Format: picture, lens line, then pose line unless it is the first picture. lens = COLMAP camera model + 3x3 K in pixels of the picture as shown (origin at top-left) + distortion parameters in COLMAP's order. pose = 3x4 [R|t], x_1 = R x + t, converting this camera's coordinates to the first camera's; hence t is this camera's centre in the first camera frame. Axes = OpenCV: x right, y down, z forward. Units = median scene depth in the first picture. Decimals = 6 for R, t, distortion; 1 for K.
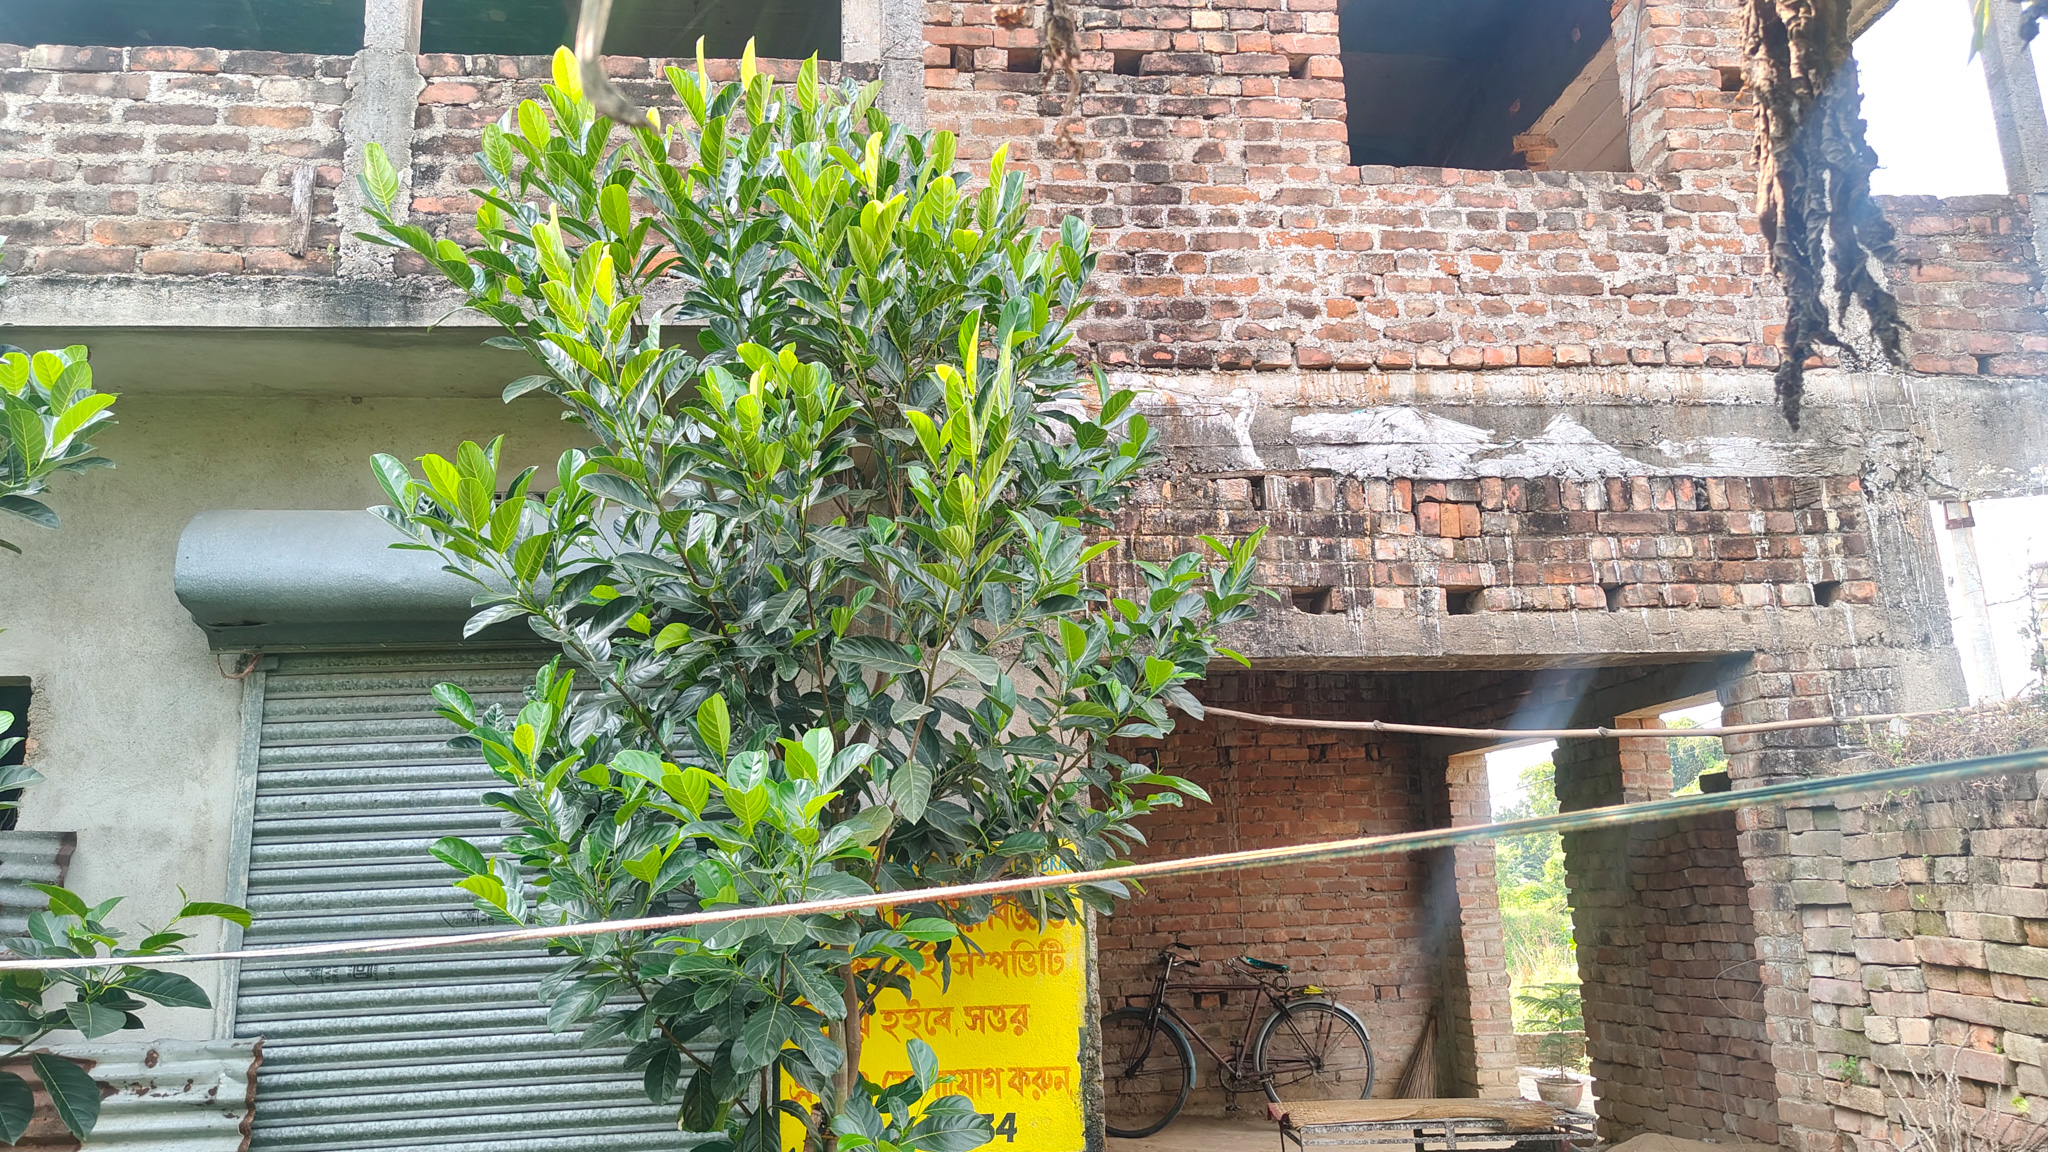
lens RADIAL K [[1461.2, 0, 997.8], [0, 1461.2, 541.5], [0, 0, 1]] dist [0.018106, -0.018597]
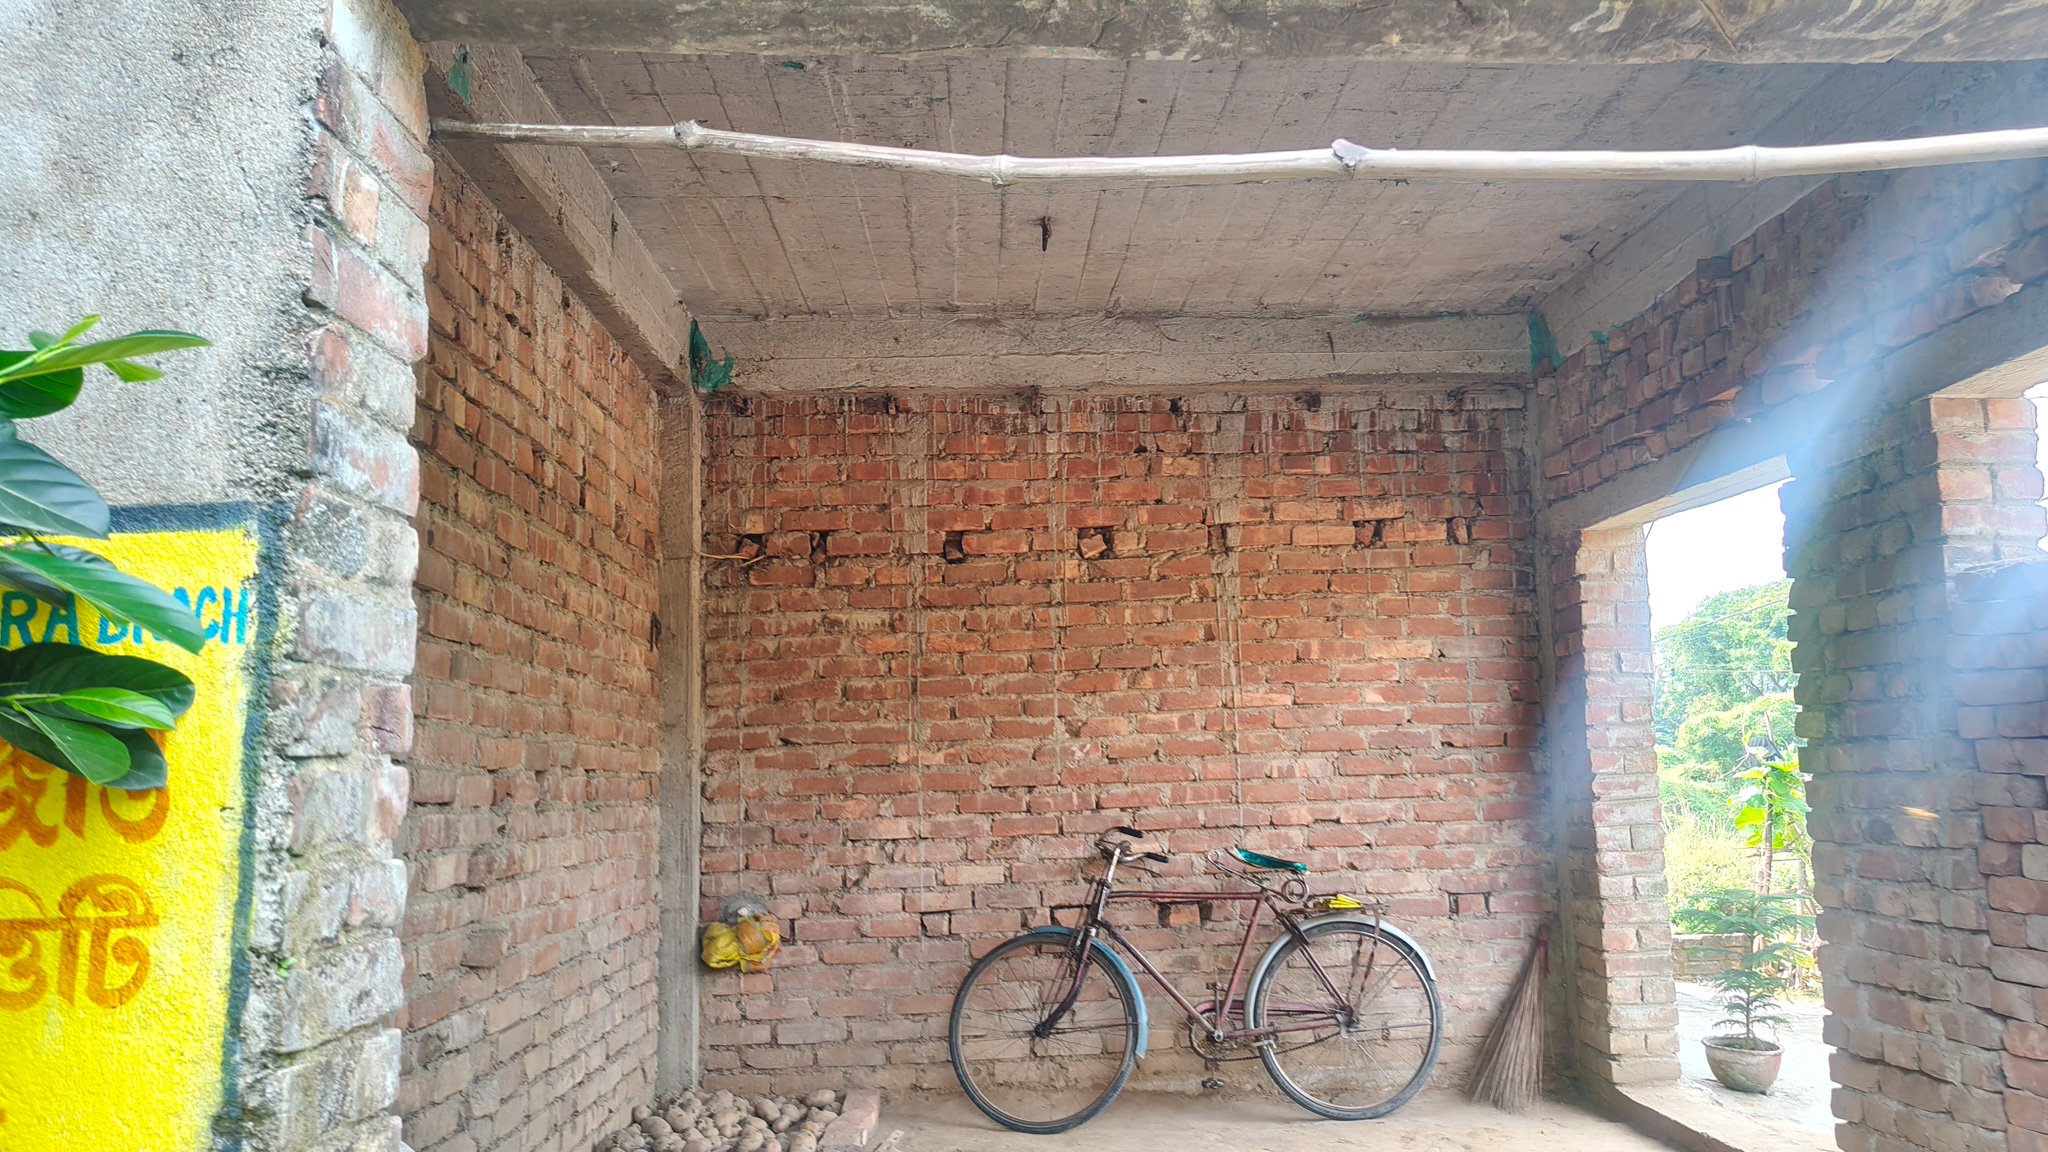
lens RADIAL K [[1461.2, 0, 1031.4], [0, 1461.2, 590.3], [0, 0, 1]] dist [0.018106, -0.018597]
pose [[0.998123, -0.003922, -0.061111, 0.120181], [0.011309, 0.992587, 0.121006, 0.098010], [0.060183, -0.121470, 0.990769, 0.390640]]
